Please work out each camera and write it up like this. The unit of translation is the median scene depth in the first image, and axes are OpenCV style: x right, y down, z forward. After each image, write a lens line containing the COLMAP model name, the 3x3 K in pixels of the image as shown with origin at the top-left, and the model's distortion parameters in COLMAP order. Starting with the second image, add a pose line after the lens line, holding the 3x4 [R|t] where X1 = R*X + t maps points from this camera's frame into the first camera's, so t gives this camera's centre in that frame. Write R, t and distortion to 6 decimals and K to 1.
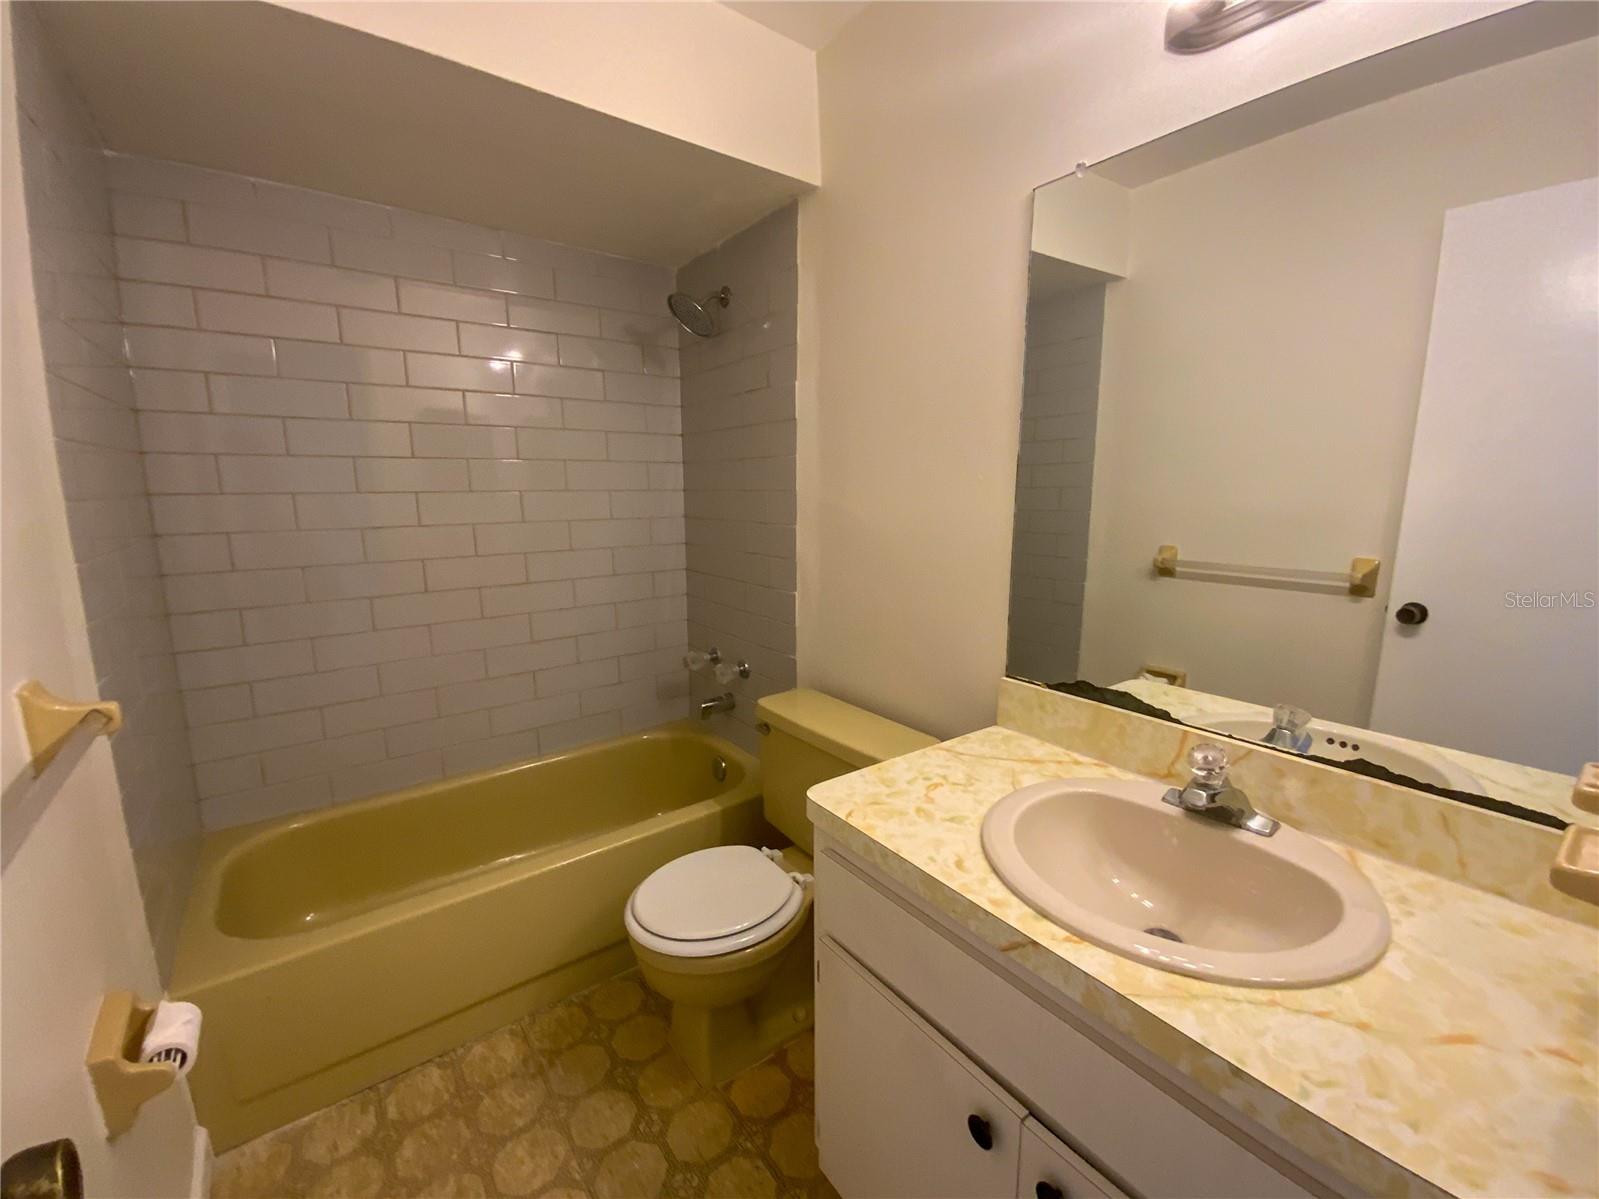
lens RADIAL K [[658.1, 0, 801.8], [0, 658.1, 595.6], [0, 0, 1]] dist [0.009672, -0.011035]
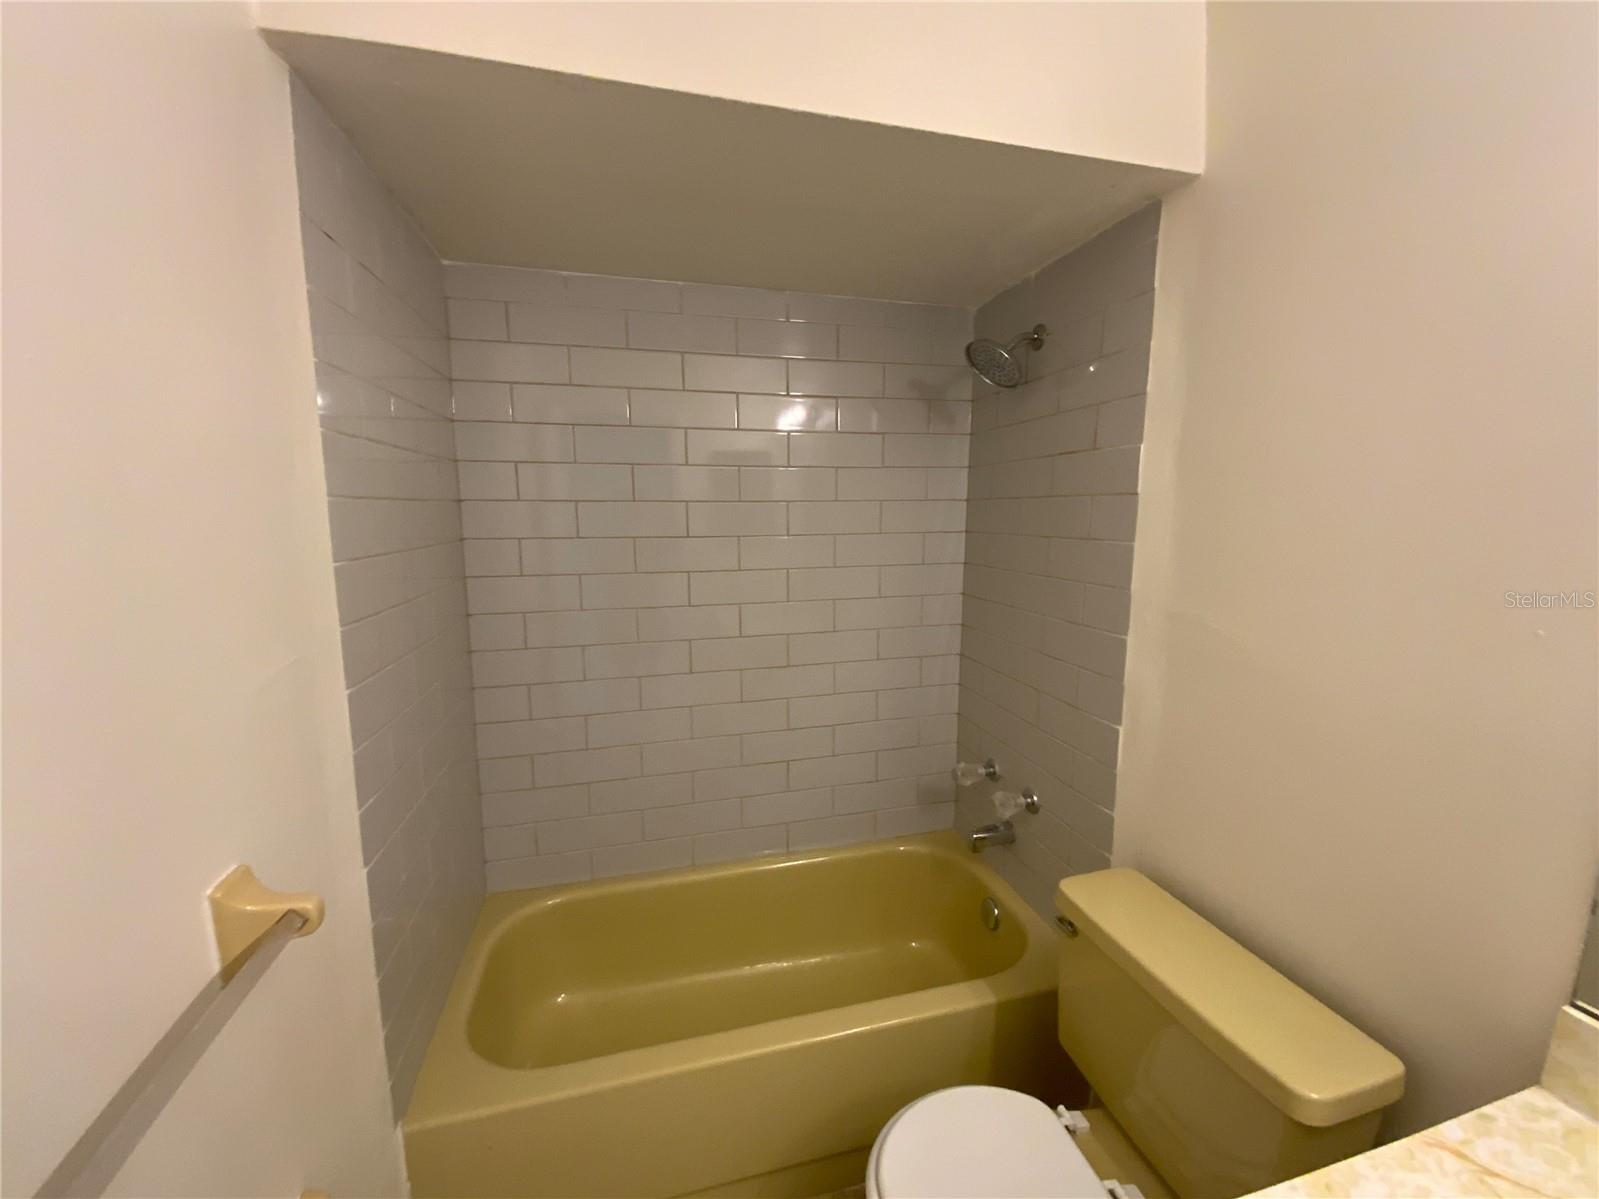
lens RADIAL K [[658.1, 0, 793.0], [0, 658.1, 606.1], [0, 0, 1]] dist [0.009672, -0.011035]
pose [[0.919042, 0.058547, -0.389786, -0.060746], [-0.071401, 0.997275, -0.018557, -0.093393], [0.387638, 0.044886, 0.920718, 0.165415]]
